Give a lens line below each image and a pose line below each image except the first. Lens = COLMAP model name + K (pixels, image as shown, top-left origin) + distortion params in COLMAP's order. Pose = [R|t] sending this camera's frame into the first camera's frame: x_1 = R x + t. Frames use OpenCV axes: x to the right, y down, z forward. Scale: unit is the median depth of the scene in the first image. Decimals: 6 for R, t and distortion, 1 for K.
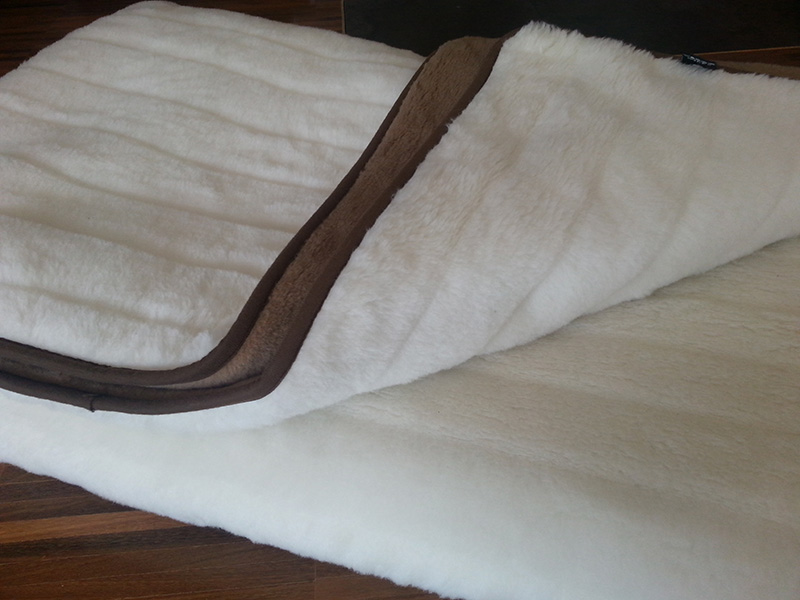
lens RADIAL K [[671.5, 0, 399.4], [0, 671.5, 304.3], [0, 0, 1]] dist [0.046946, -0.088235]
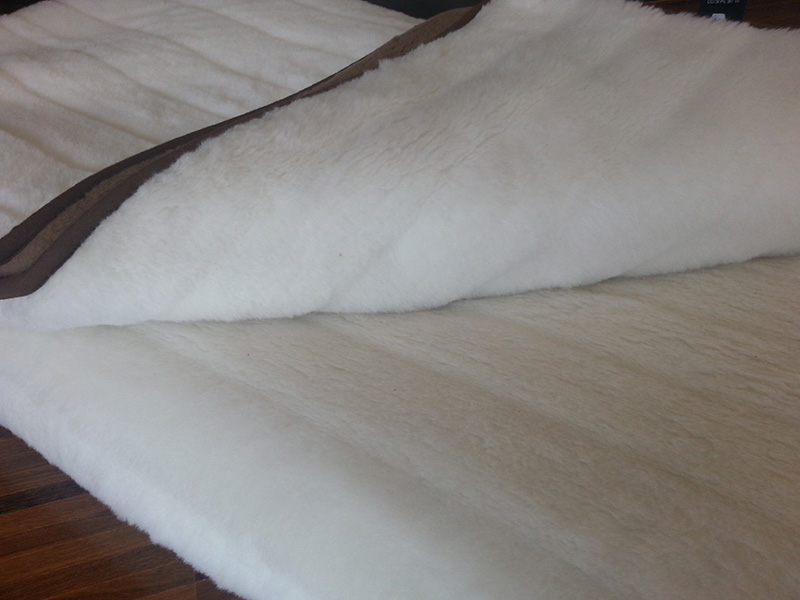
lens RADIAL K [[671.5, 0, 400.9], [0, 671.5, 294.0], [0, 0, 1]] dist [0.046946, -0.088235]
pose [[0.959903, 0.166215, -0.225741, 0.363955], [-0.185931, 0.980142, -0.068934, 0.093097], [0.209800, 0.108142, 0.971745, 0.182196]]
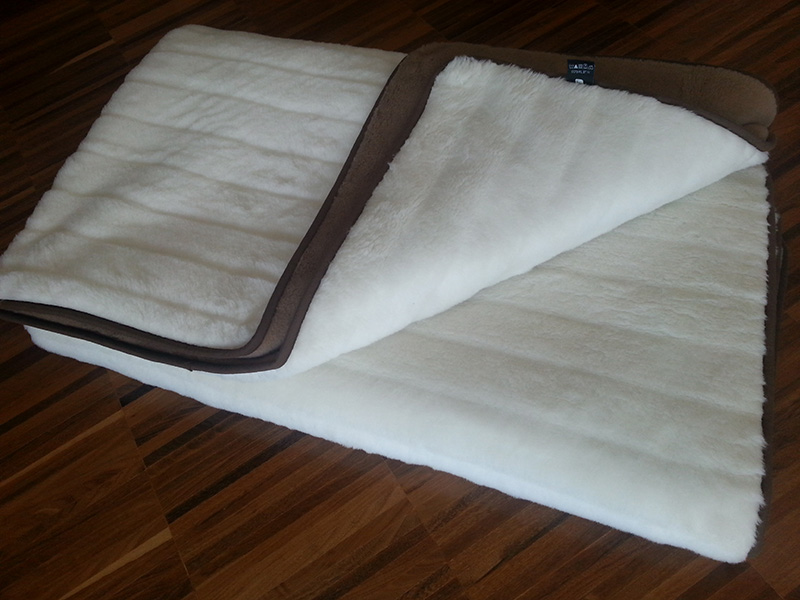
lens RADIAL K [[671.5, 0, 398.5], [0, 671.5, 303.9], [0, 0, 1]] dist [0.046946, -0.088235]
pose [[0.990694, -0.043284, -0.129039, 0.280569], [0.076813, 0.960476, 0.267555, -0.378054], [0.112358, -0.274977, 0.954863, -0.507070]]
